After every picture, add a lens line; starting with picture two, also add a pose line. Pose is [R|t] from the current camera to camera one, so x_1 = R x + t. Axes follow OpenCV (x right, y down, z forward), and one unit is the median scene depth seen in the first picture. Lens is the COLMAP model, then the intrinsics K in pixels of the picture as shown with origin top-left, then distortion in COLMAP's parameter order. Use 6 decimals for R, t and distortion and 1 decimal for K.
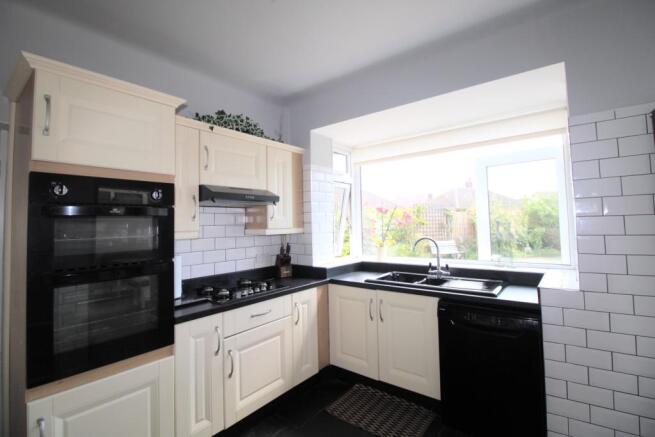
lens RADIAL K [[308.1, 0, 326.7], [0, 308.1, 213.6], [0, 0, 1]] dist [0.000181, -0.000032]
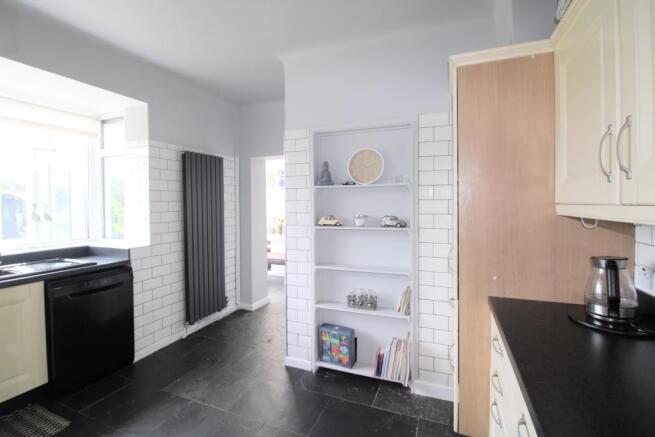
lens RADIAL K [[308.1, 0, 326.7], [0, 308.1, 213.6], [0, 0, 1]] dist [0.000181, -0.000032]
pose [[-0.277699, -0.000530, 0.960668, -1.007903], [-0.031404, 0.999470, -0.008527, 0.059144], [-0.960155, -0.032536, -0.277568, 0.538438]]
